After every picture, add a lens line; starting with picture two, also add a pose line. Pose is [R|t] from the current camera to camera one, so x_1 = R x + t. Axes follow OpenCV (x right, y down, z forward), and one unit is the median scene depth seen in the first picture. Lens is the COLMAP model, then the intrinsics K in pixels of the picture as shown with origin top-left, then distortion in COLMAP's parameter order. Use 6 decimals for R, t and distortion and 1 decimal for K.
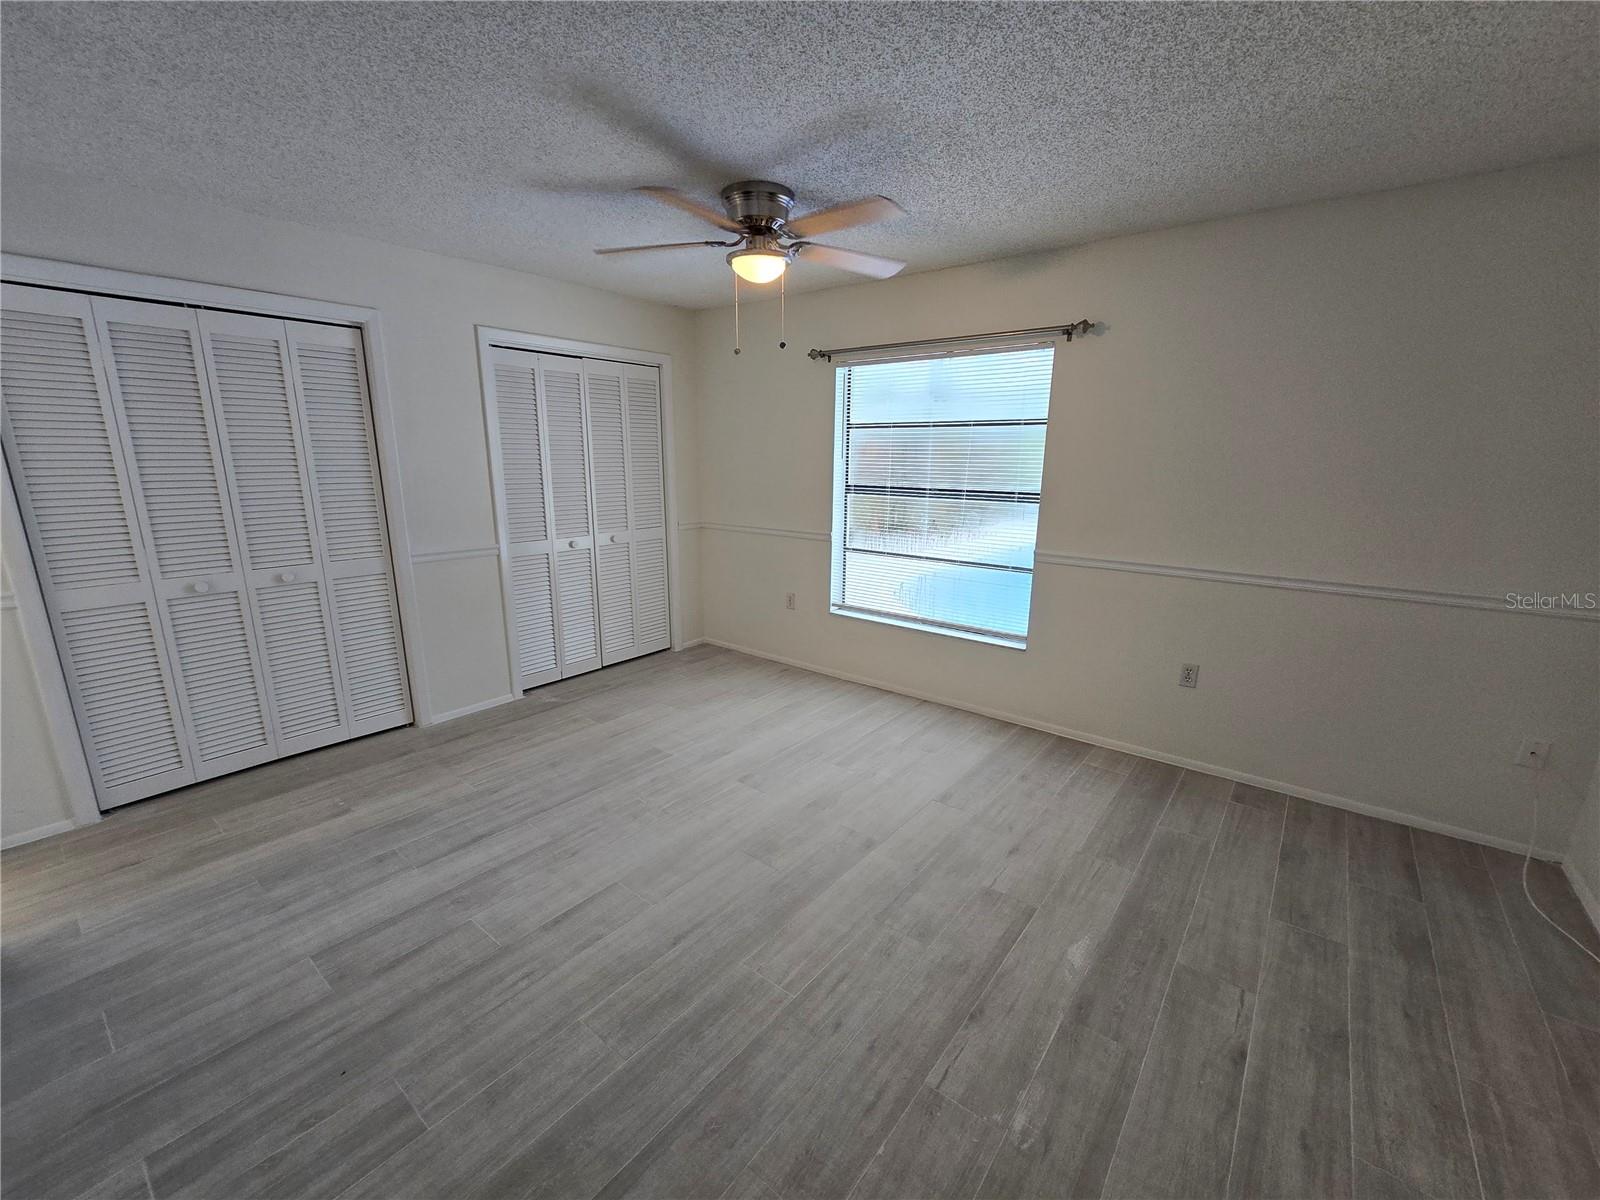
lens RADIAL K [[652.9, 0, 804.0], [0, 652.9, 611.2], [0, 0, 1]] dist [-0.002332, 0.000662]
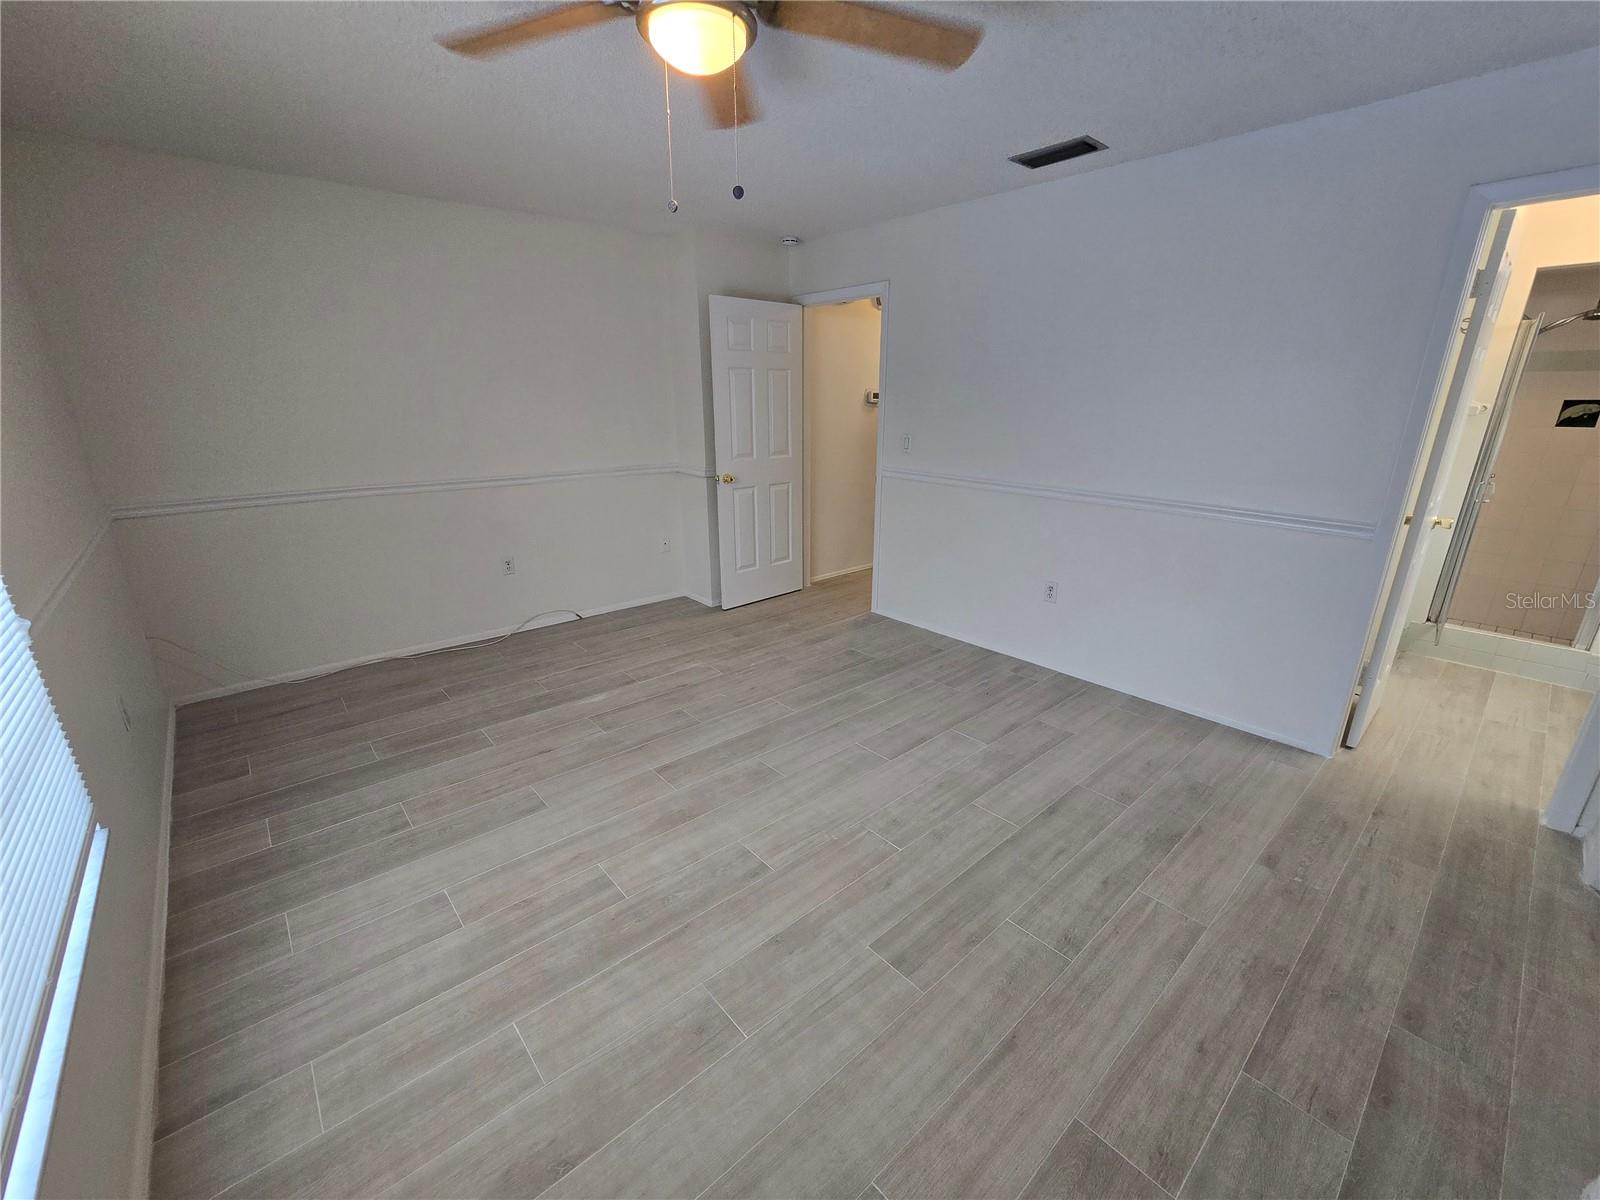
lens RADIAL K [[652.9, 0, 804.0], [0, 652.9, 611.2], [0, 0, 1]] dist [-0.002332, 0.000662]
pose [[-0.983930, -0.066855, 0.165569, -0.296649], [0.030858, 0.849642, 0.526456, -0.430768], [-0.175870, 0.523105, -0.833925, 1.793343]]
